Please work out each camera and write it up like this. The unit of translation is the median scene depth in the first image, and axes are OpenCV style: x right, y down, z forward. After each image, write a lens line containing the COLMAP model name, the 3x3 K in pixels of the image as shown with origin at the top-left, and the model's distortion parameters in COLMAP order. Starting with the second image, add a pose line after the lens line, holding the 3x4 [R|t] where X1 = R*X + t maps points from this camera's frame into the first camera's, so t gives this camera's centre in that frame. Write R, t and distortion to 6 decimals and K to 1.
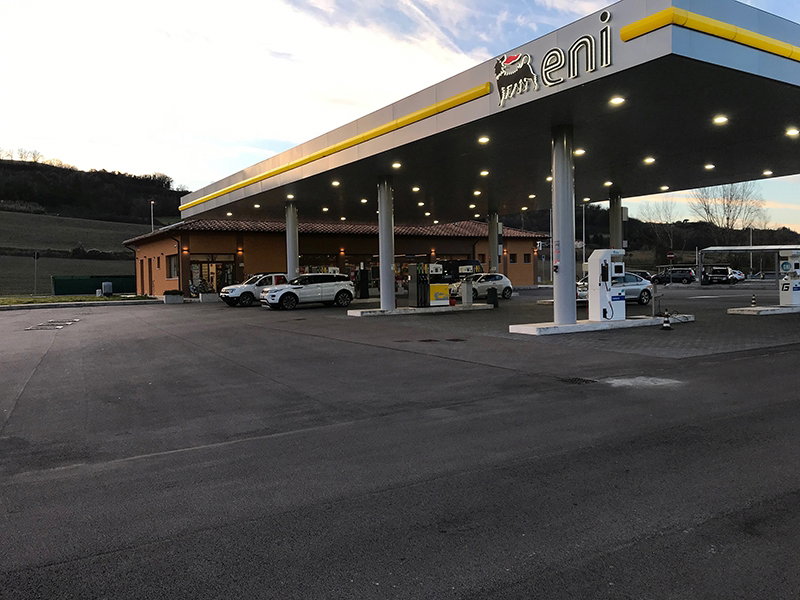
lens RADIAL K [[649.6, 0, 400.0], [0, 649.6, 300.0], [0, 0, 1]] dist [-0.002728, -0.001884]
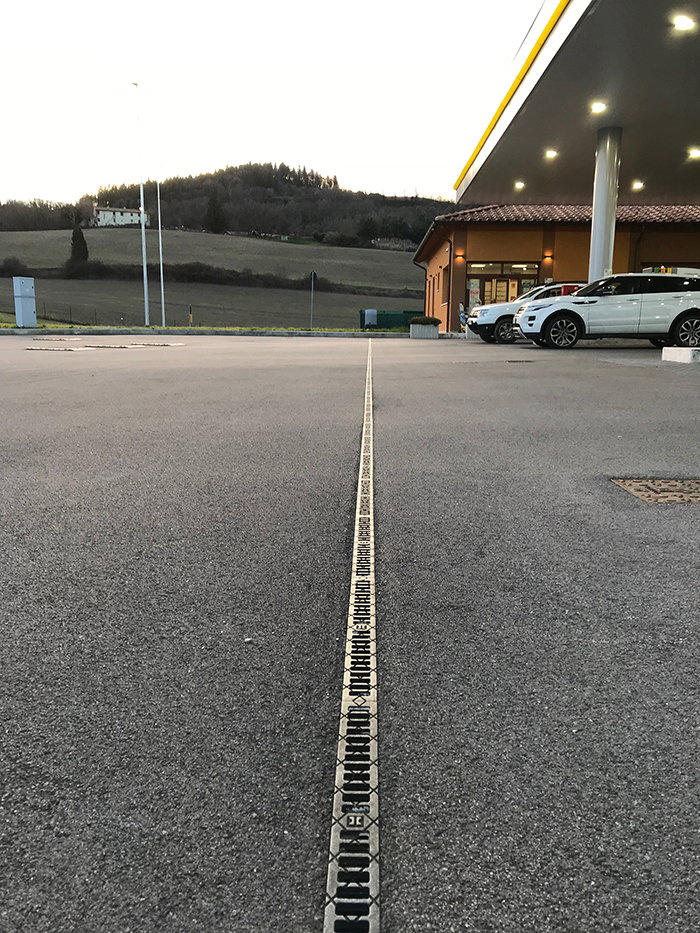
lens RADIAL K [[757.6, 0, 350.0], [0, 757.6, 466.5], [0, 0, 1]] dist [-0.002728, -0.001884]
pose [[0.825680, 0.127120, -0.549630, 0.014005], [-0.046973, 0.986390, 0.157570, 0.015647], [0.562180, -0.104285, 0.820413, 0.340169]]
